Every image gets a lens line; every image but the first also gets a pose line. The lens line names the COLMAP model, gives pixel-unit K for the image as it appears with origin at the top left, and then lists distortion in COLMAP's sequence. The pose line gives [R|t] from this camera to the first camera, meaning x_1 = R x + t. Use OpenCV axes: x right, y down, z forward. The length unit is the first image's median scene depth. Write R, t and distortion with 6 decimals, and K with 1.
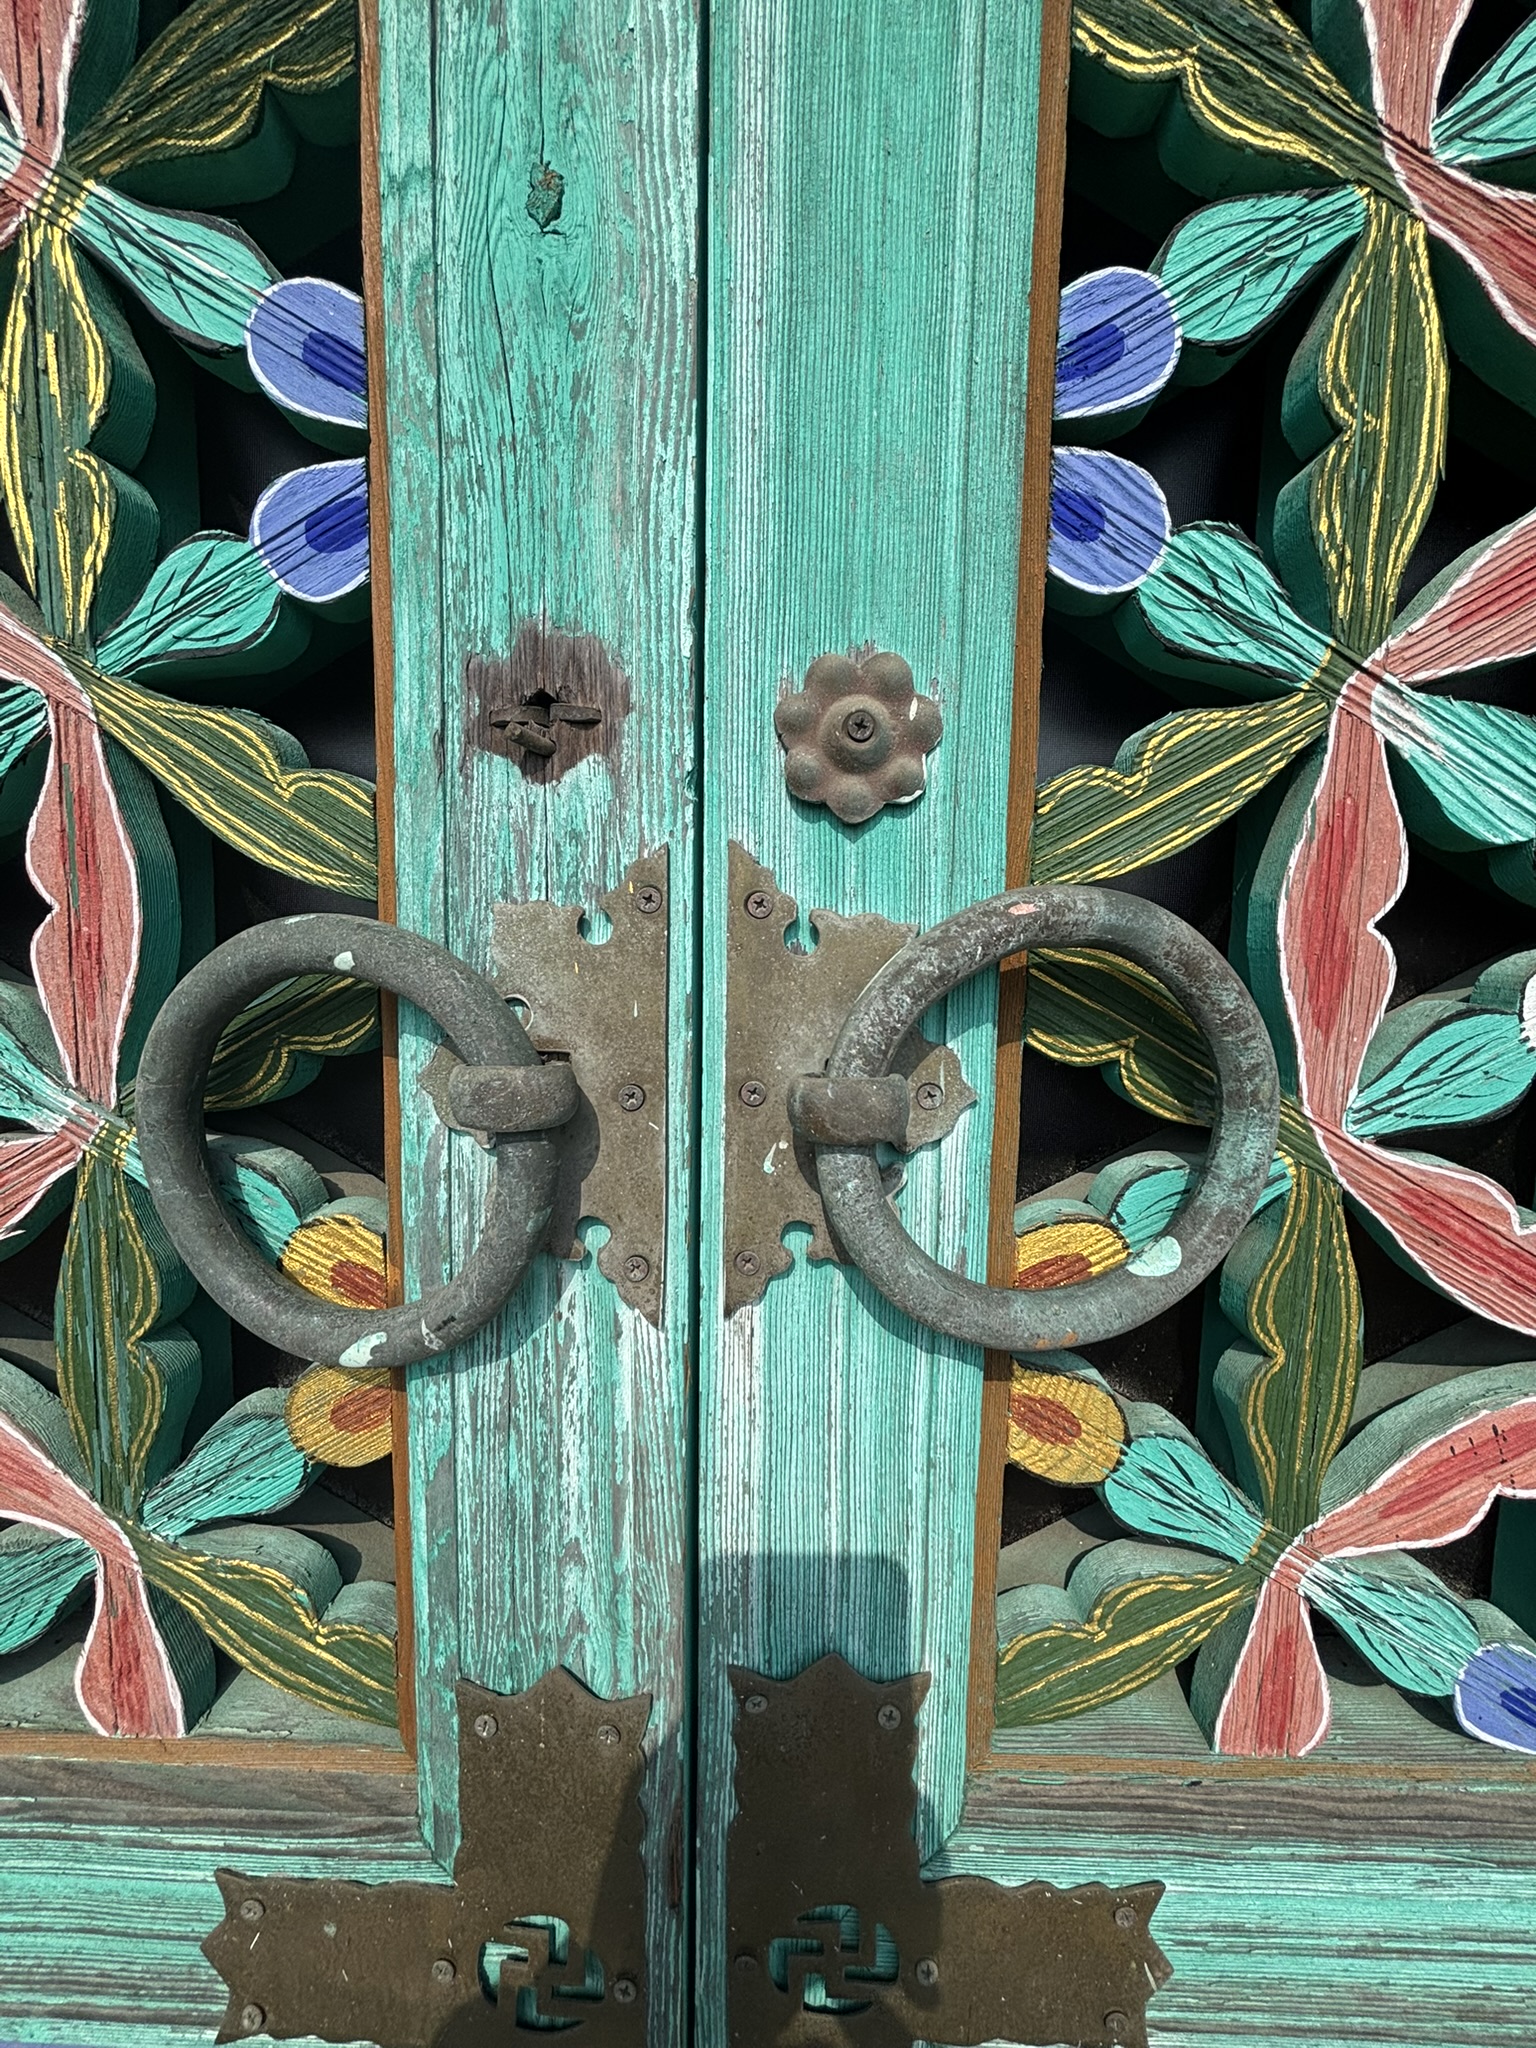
lens RADIAL K [[780.4, 0, 768.0], [0, 780.4, 1024.0], [0, 0, 1]] dist [0.009017, 0.000086]
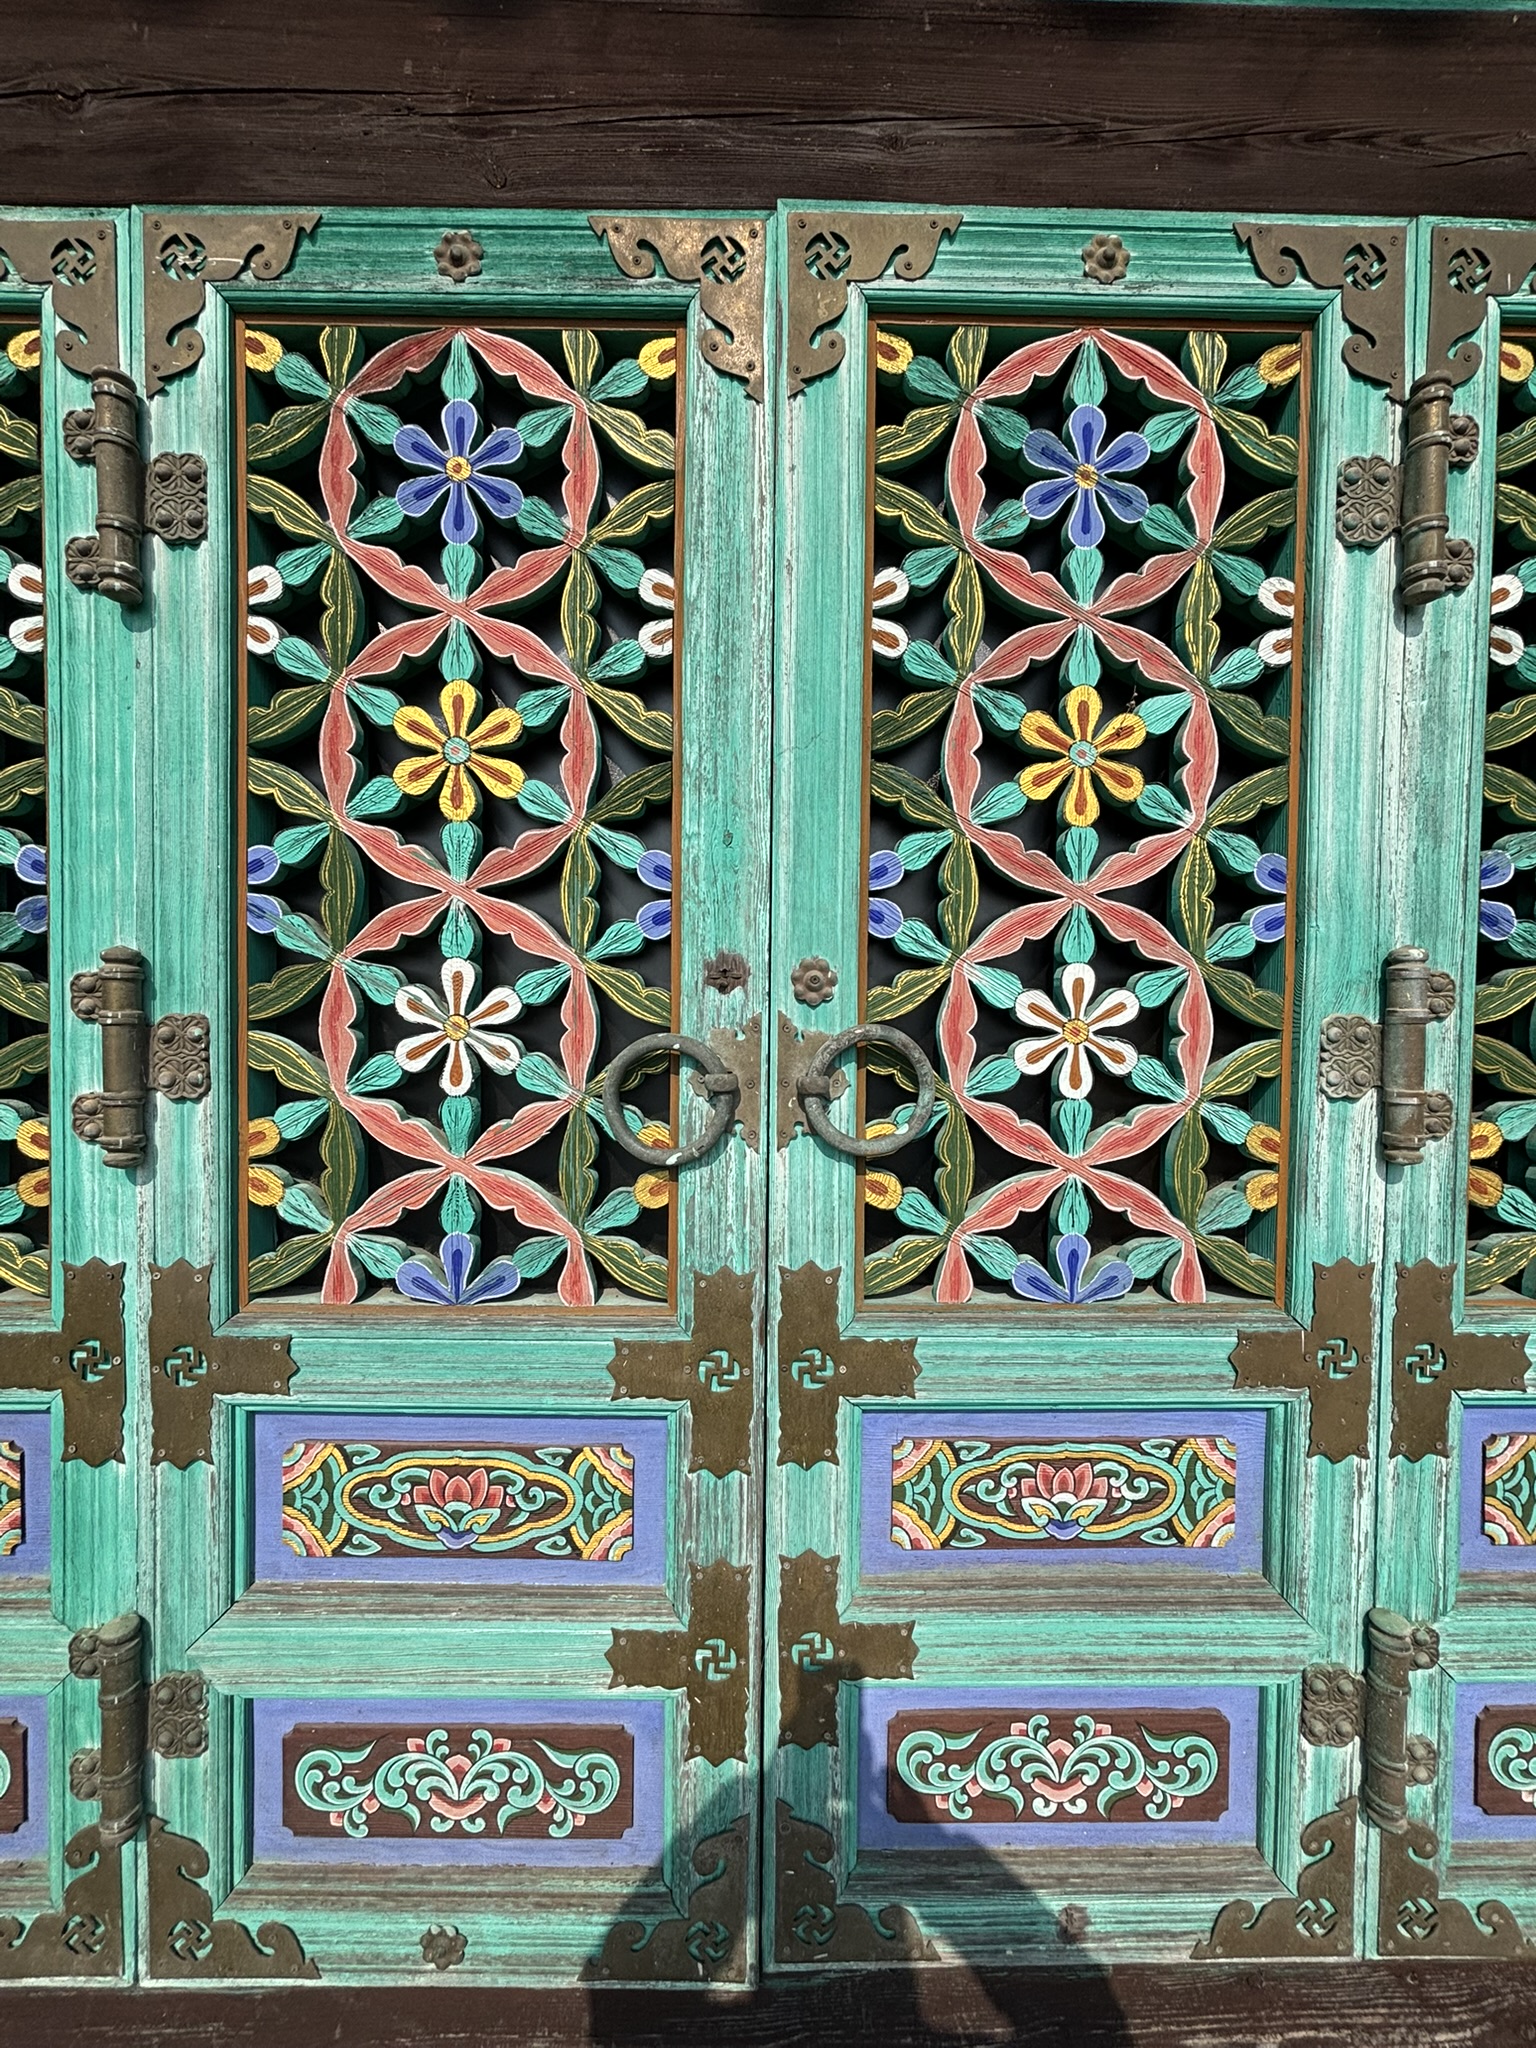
lens RADIAL K [[780.4, 0, 768.0], [0, 780.4, 1024.0], [0, 0, 1]] dist [0.009017, 0.000086]
pose [[0.999825, -0.006691, 0.017457, -0.148231], [0.008086, 0.996674, -0.081089, 0.103742], [-0.016856, 0.081216, 0.996554, -2.354683]]
